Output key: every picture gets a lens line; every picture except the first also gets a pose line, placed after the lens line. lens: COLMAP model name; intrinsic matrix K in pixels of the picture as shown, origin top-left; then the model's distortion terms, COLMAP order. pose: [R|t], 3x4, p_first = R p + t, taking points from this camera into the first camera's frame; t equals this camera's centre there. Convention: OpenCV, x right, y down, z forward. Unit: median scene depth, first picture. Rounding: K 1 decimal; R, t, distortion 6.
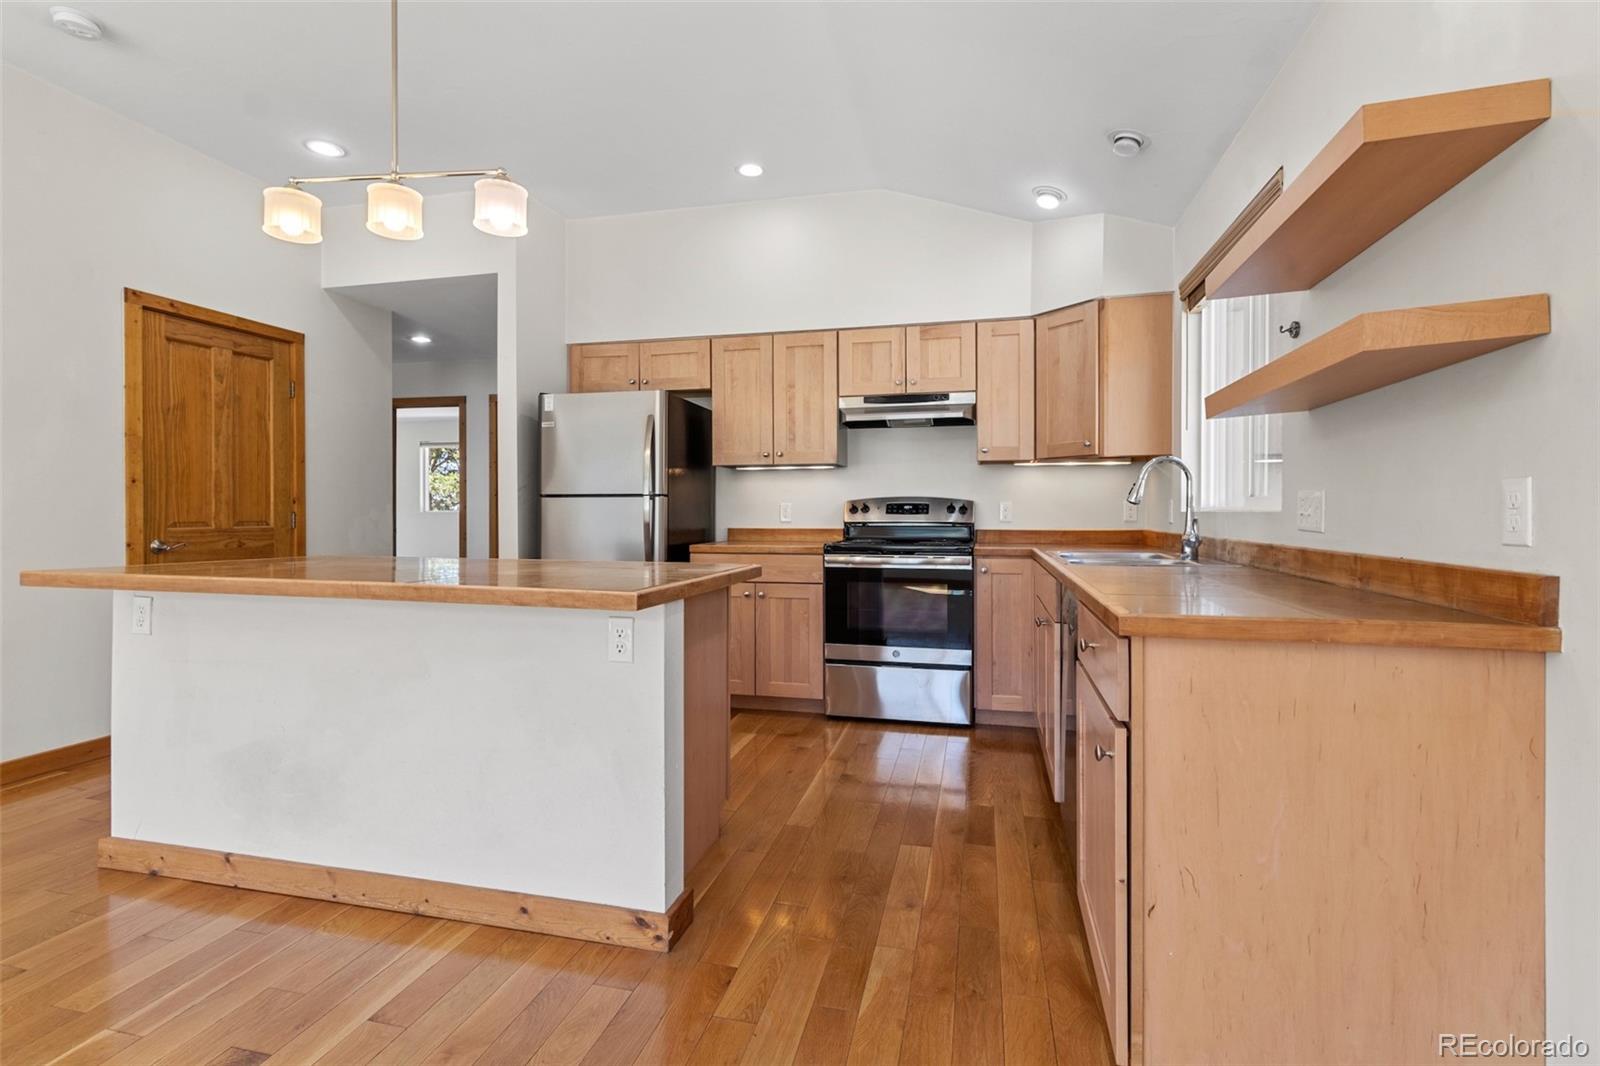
lens RADIAL K [[743.2, 0, 792.1], [0, 743.2, 516.4], [0, 0, 1]] dist [-0.001318, -0.000042]
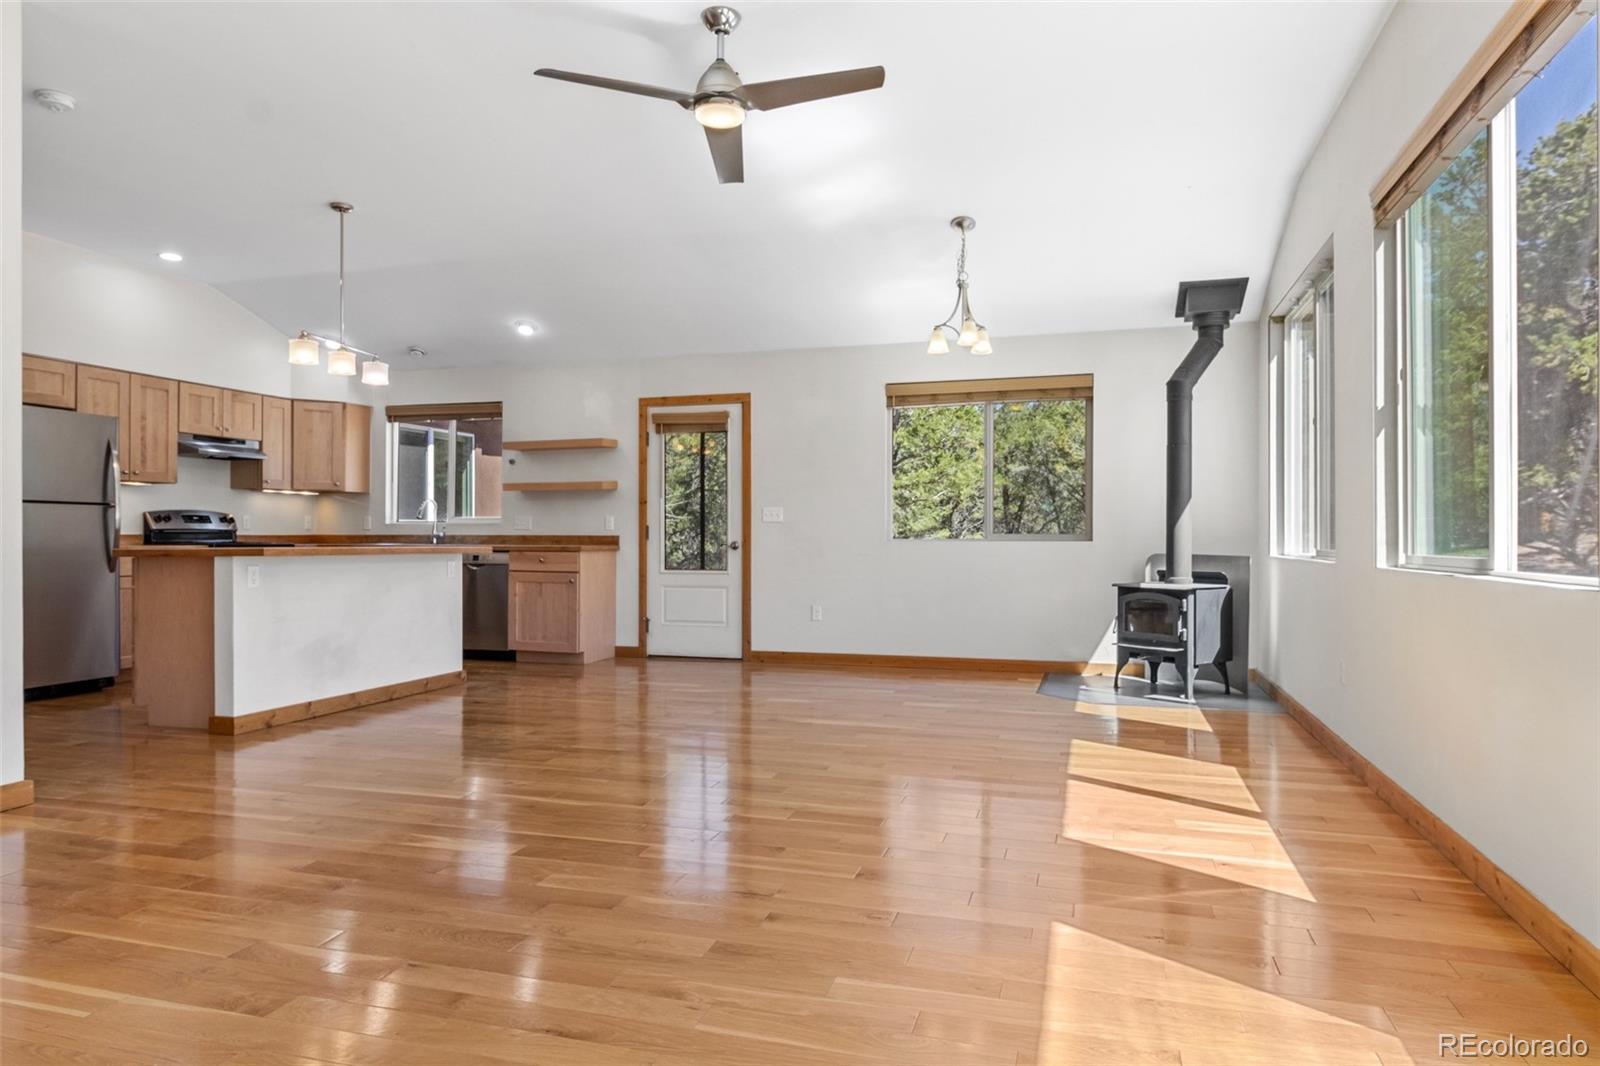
lens RADIAL K [[1011.1, 0, 804.2], [0, 1011.1, 538.8], [0, 0, 1]] dist [0.007833, -0.003967]
pose [[0.050666, -0.001394, 0.998715, -1.696398], [0.003622, 0.999993, 0.001212, 0.027920], [-0.998709, 0.003556, 0.050671, -0.186835]]
